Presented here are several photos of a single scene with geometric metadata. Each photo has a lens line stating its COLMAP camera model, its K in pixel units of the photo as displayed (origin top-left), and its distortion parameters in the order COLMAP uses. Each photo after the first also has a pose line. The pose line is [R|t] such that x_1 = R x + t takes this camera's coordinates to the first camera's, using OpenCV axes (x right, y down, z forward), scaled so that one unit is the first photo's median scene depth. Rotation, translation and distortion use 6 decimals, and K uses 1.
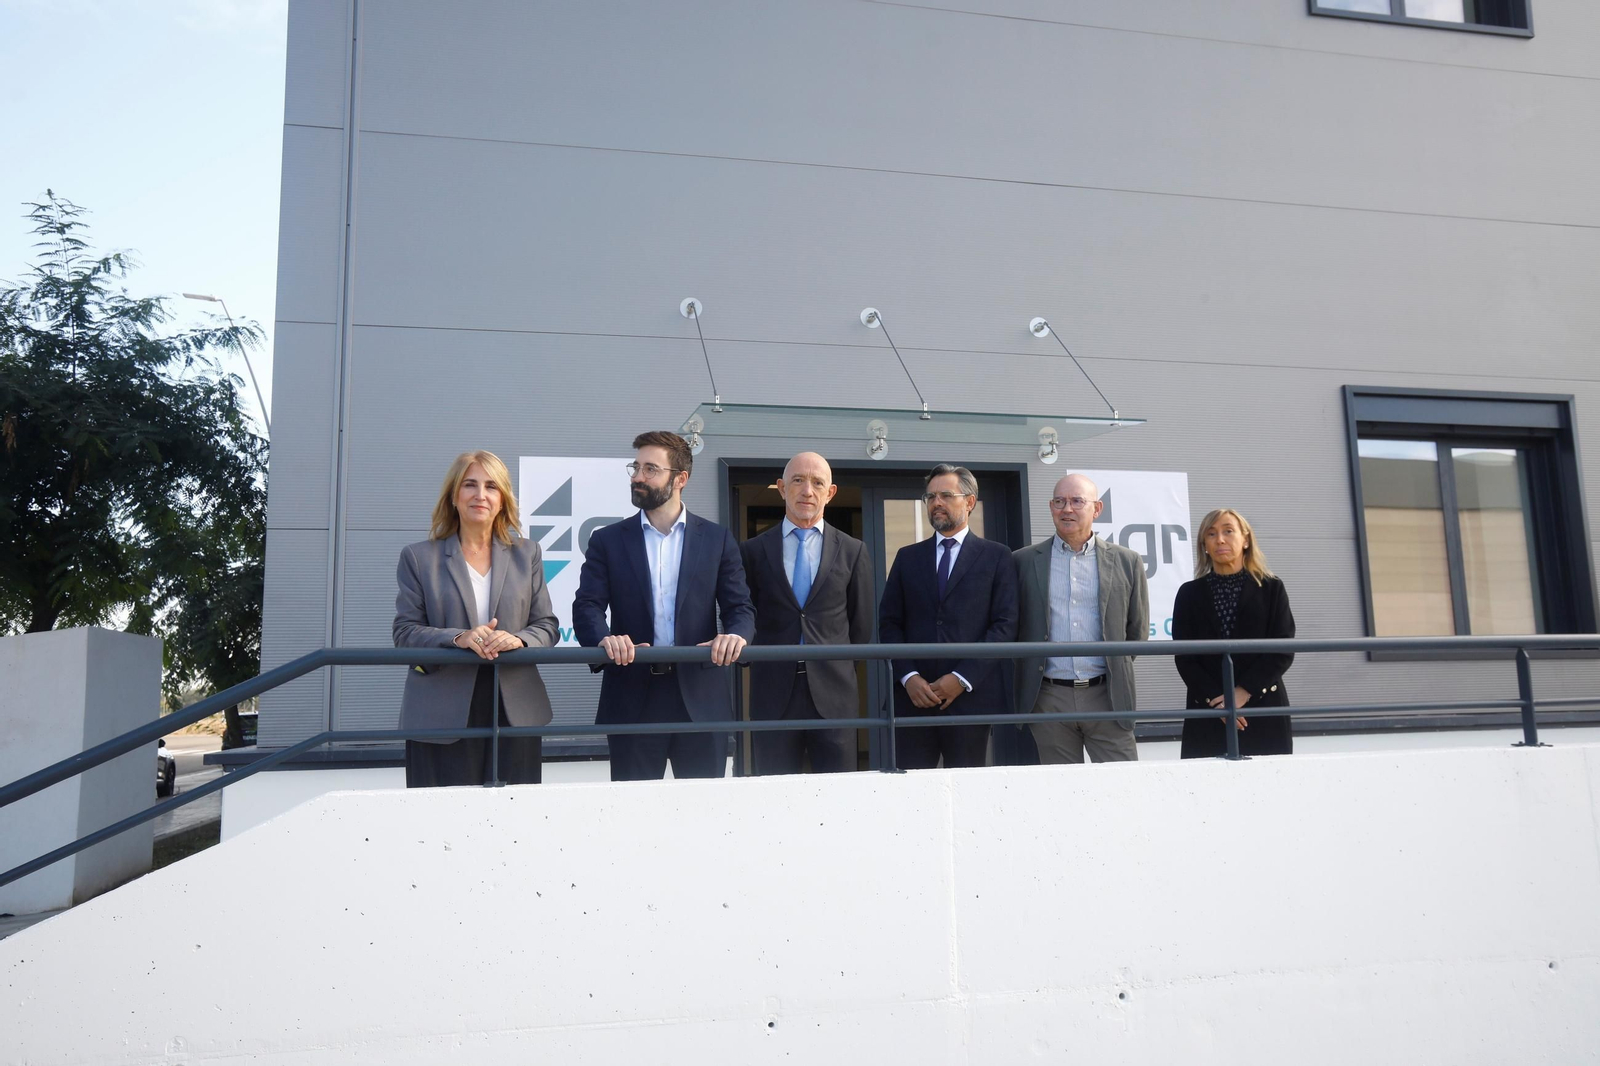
lens RADIAL K [[1160.8, 0, 800.0], [0, 1160.8, 533.0], [0, 0, 1]] dist [-0.046586, 0.078050]
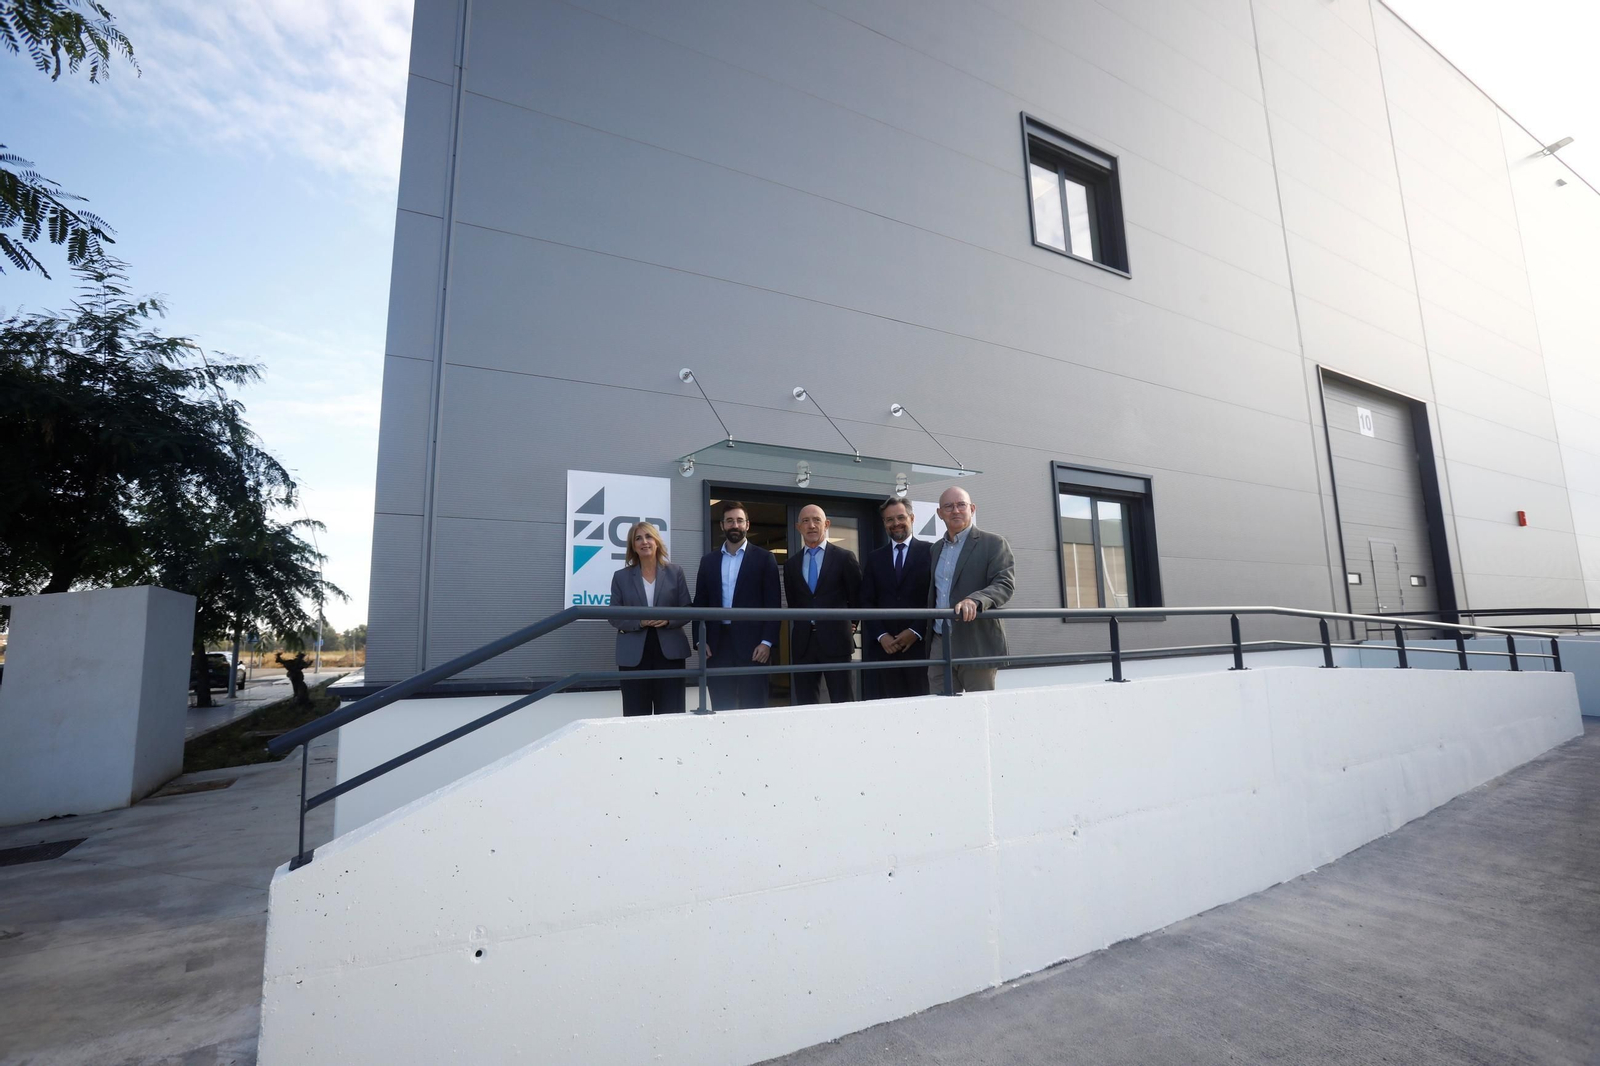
lens RADIAL K [[727.1, 0, 791.8], [0, 727.1, 531.5], [0, 0, 1]] dist [-0.069325, 0.027438]
pose [[0.961761, 0.042008, 0.270650, -0.095791], [-0.038252, 0.999085, -0.019138, 0.006105], [-0.271206, 0.008054, 0.962488, 0.043788]]
